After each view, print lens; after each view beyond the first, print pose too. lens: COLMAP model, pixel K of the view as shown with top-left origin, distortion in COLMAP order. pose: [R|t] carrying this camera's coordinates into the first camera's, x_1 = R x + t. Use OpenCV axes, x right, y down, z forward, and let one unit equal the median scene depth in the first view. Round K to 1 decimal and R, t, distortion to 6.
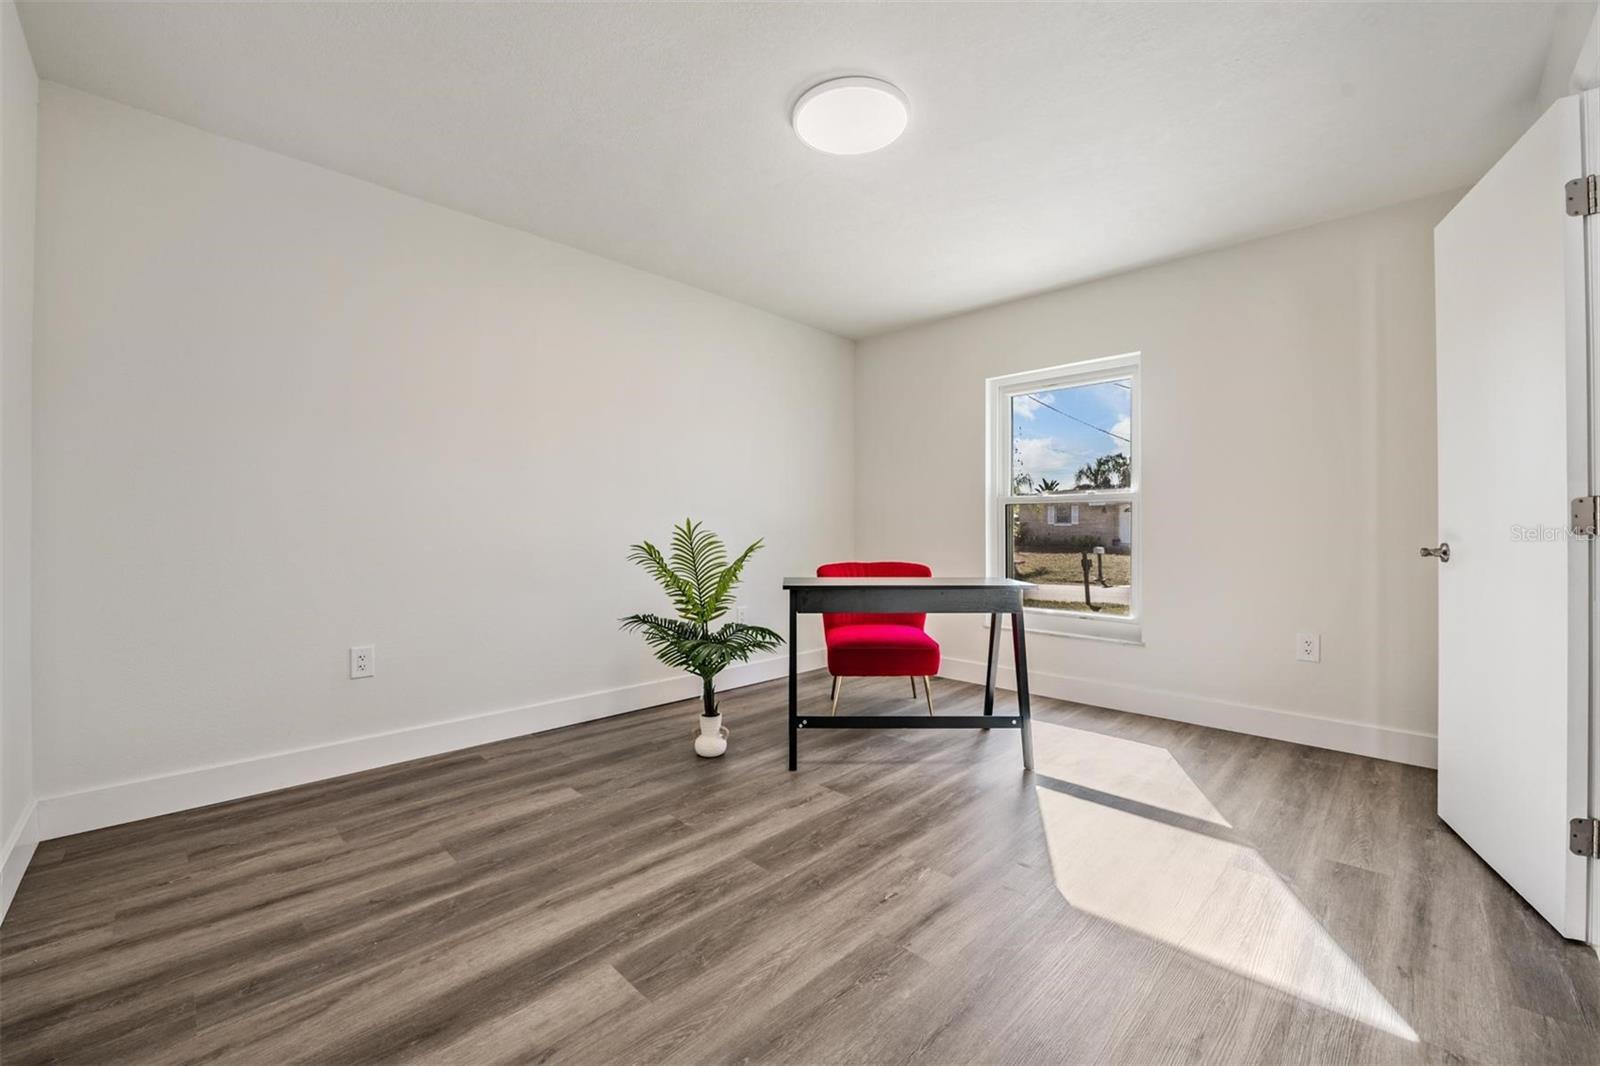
lens RADIAL K [[632.1, 0, 800.4], [0, 632.1, 527.9], [0, 0, 1]] dist [-0.012540, -0.001549]
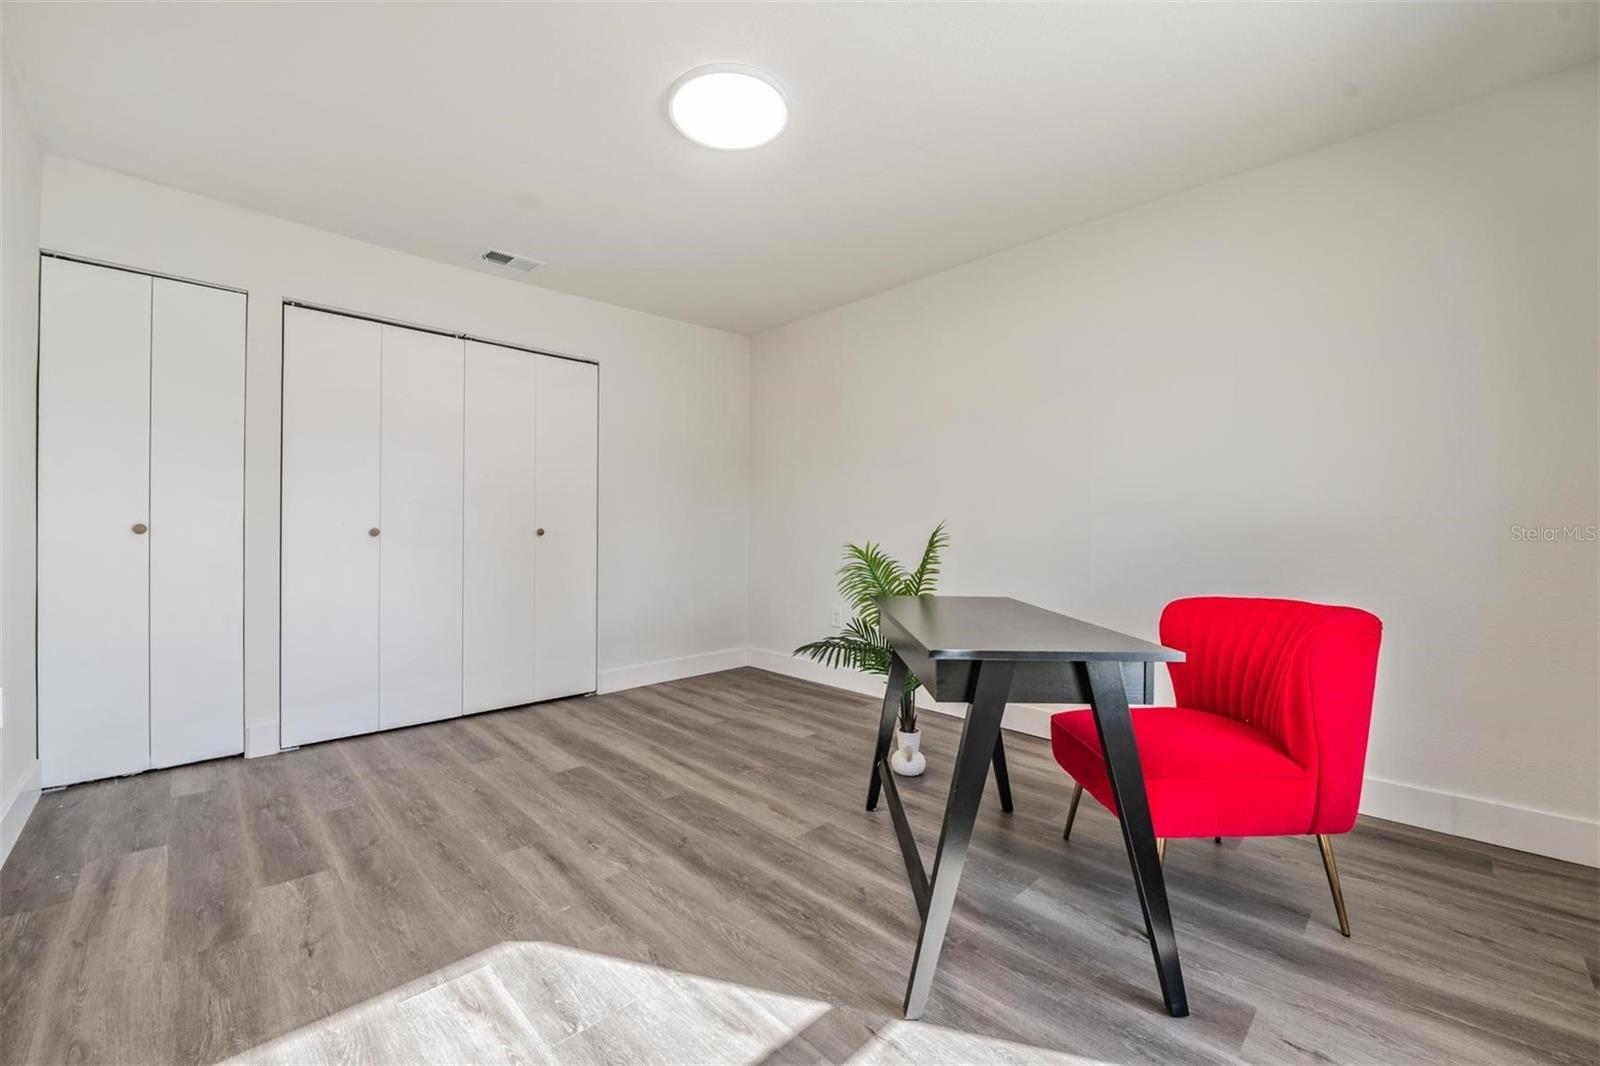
lens RADIAL K [[632.1, 0, 800.5], [0, 632.1, 531.3], [0, 0, 1]] dist [-0.012540, -0.001549]
pose [[-0.012973, 0.000169, -0.999916, 1.175384], [-0.001870, 0.999998, 0.000193, 0.001859], [0.999914, 0.001872, -0.012973, 1.257979]]
